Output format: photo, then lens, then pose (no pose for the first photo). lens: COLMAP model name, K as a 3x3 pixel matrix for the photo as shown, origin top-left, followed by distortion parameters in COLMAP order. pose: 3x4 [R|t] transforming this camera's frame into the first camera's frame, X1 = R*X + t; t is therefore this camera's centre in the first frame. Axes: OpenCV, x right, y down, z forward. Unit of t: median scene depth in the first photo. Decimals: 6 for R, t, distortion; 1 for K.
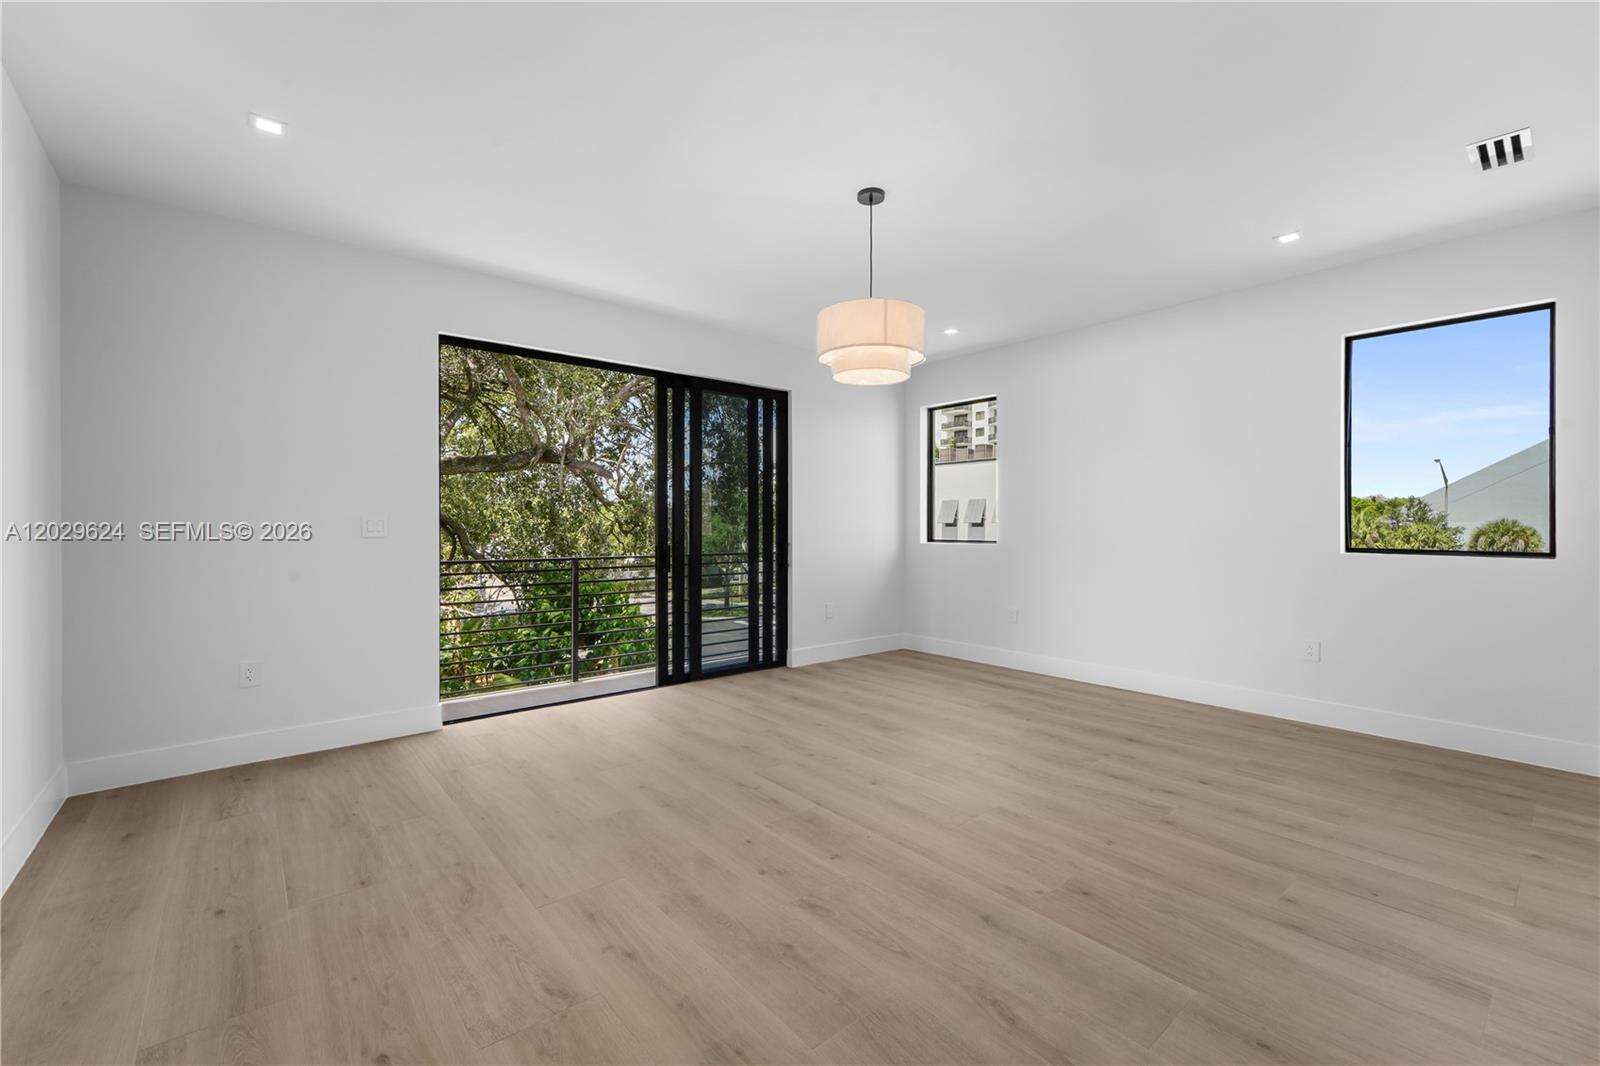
lens RADIAL K [[691.1, 0, 795.7], [0, 691.1, 523.6], [0, 0, 1]] dist [0.023960, -0.000323]
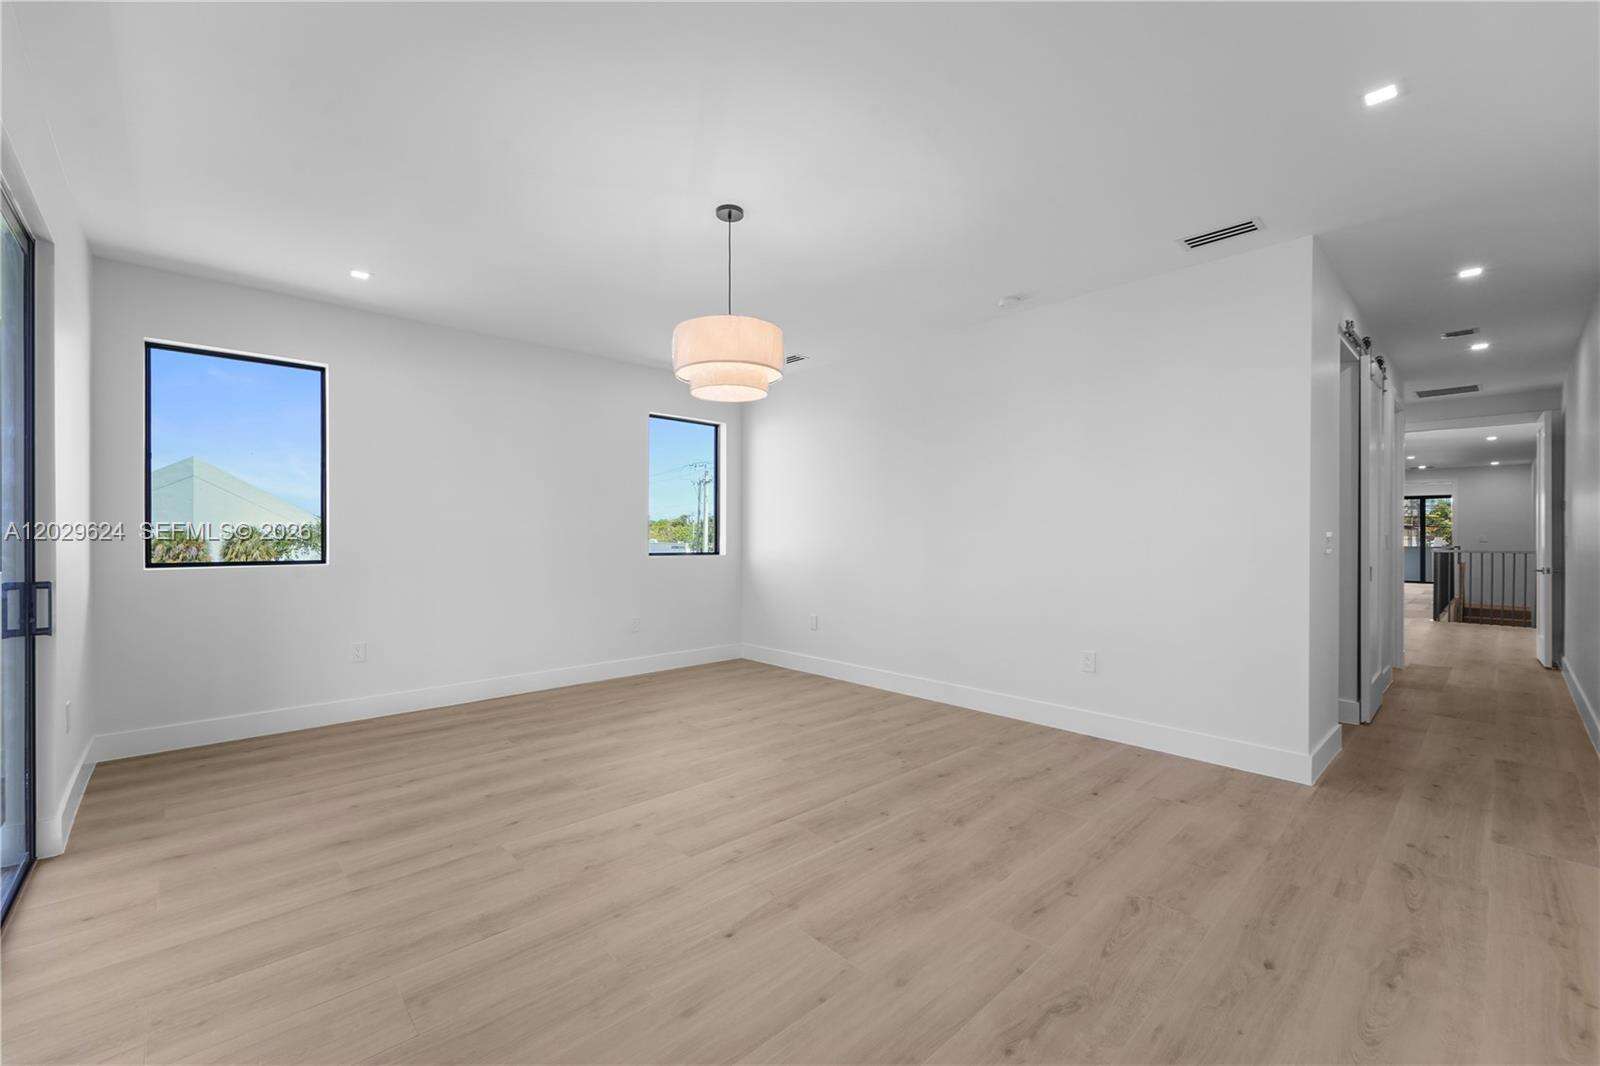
lens RADIAL K [[664.9, 0, 800.0], [0, 664.9, 533.0], [0, 0, 1]] dist [-0.001032, -0.000271]
pose [[-0.081410, 0.007854, 0.996650, -0.996870], [-0.001856, 0.999966, -0.008032, -0.003429], [-0.996679, -0.002504, -0.081392, 1.129352]]
